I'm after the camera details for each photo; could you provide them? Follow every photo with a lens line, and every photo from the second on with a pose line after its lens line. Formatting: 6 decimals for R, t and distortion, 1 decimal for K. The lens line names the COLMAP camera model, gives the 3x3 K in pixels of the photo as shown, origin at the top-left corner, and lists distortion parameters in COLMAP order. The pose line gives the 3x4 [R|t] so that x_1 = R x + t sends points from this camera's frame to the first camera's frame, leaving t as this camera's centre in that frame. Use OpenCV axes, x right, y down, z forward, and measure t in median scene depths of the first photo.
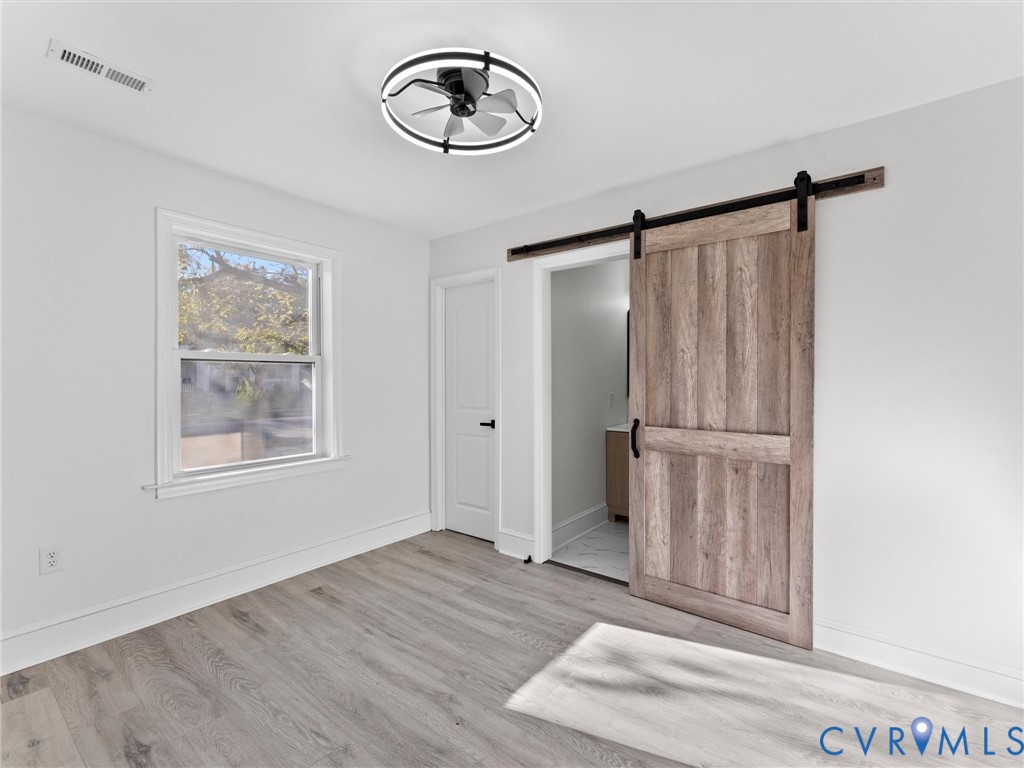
lens RADIAL K [[468.2, 0, 511.0], [0, 468.2, 379.8], [0, 0, 1]] dist [-0.019547, -0.000257]
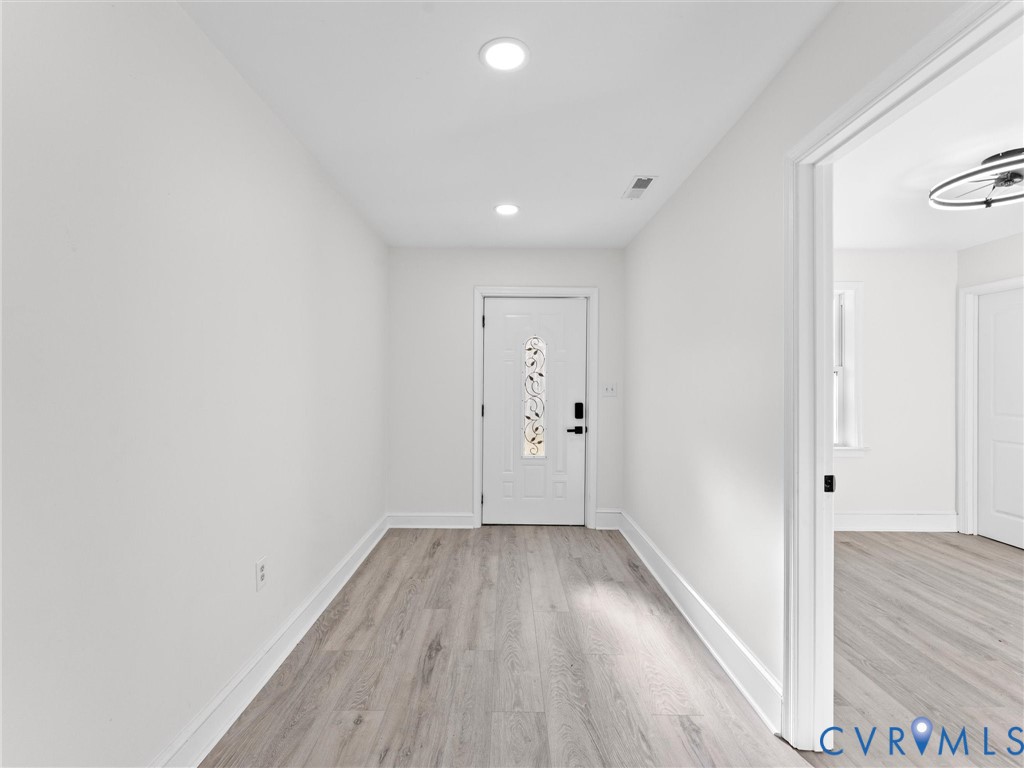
lens RADIAL K [[472.2, 0, 510.3], [0, 472.2, 380.7], [0, 0, 1]] dist [0.001807, -0.000175]
pose [[0.619840, 0.002910, -0.784723, 0.045650], [-0.011006, 0.999927, -0.004985, 0.004536], [0.784651, 0.011727, 0.619827, -0.564759]]
